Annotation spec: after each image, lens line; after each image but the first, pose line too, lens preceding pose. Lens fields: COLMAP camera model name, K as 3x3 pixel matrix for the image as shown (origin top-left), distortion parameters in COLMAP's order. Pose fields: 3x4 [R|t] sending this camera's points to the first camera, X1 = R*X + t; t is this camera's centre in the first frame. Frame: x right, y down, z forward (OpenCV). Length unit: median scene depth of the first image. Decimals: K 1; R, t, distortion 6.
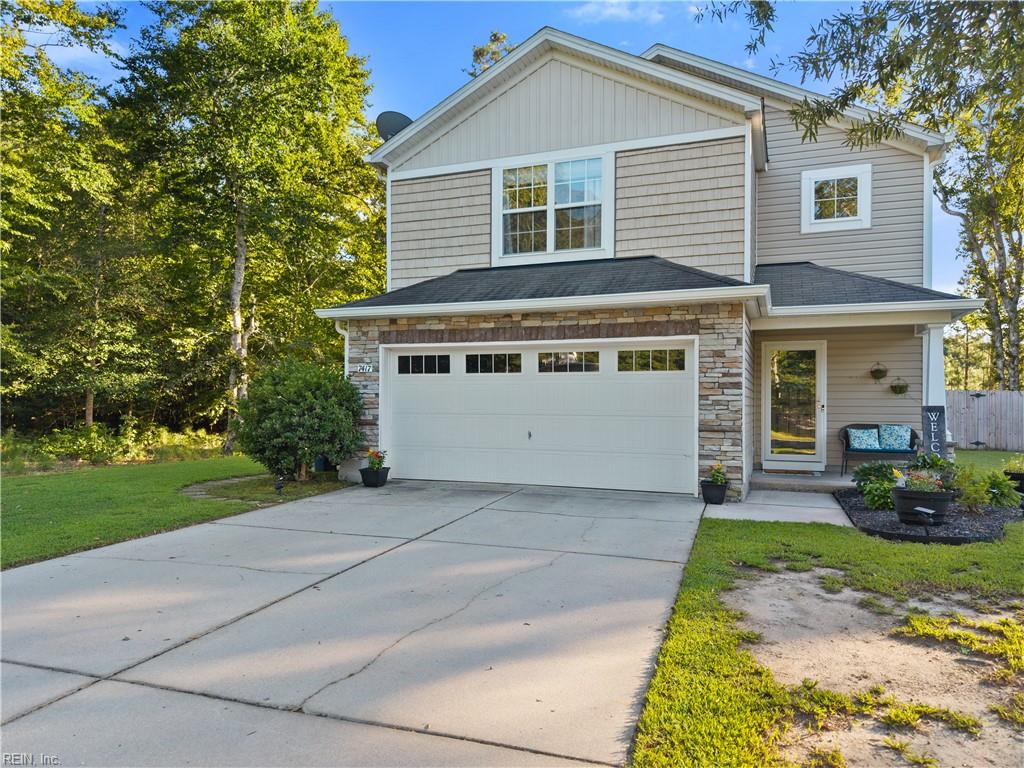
lens RADIAL K [[697.3, 0, 515.1], [0, 697.3, 408.7], [0, 0, 1]] dist [-0.003589, -0.001743]
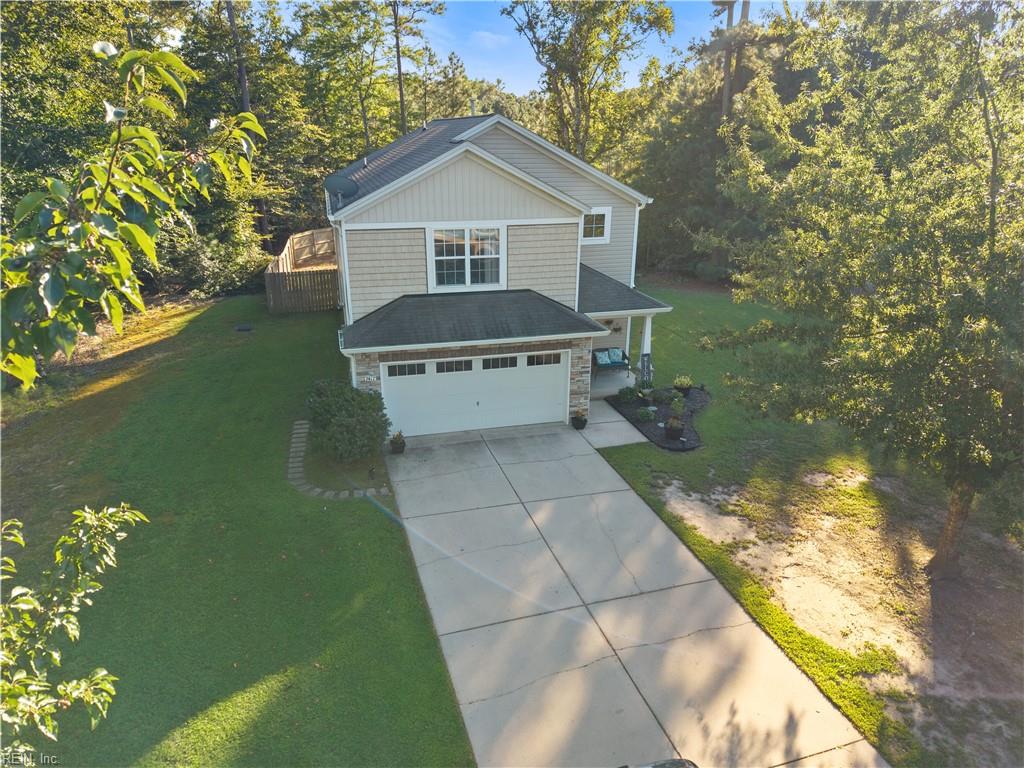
lens RADIAL K [[701.8, 0, 512.0], [0, 701.8, 384.0], [0, 0, 1]] dist [0.047672, -0.062661]
pose [[0.806295, -0.203484, 0.555413, -0.822560], [-0.003472, 0.937324, 0.348443, -0.583670], [-0.591504, -0.282876, 0.755053, -0.350413]]
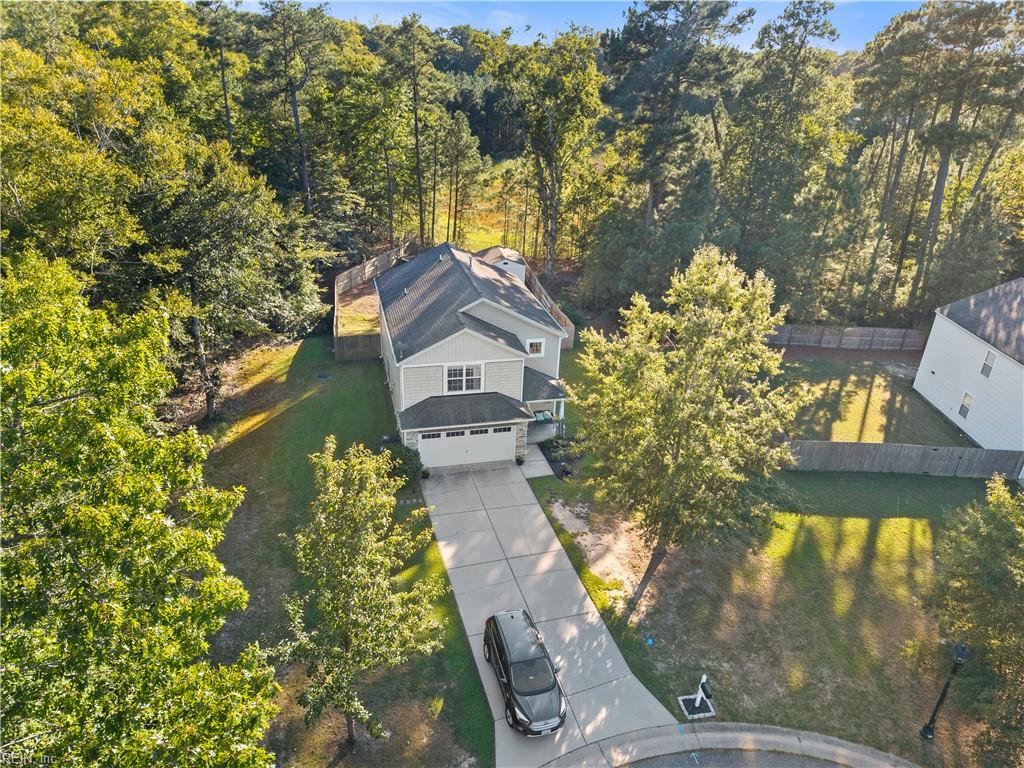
lens RADIAL K [[697.5, 0, 530.2], [0, 697.5, 385.5], [0, 0, 1]] dist [0.000655, -0.005068]
pose [[0.793500, -0.224898, 0.565490, -1.470398], [-0.056150, 0.898191, 0.436005, -1.625927], [-0.605975, -0.377722, 0.700086, -1.339484]]
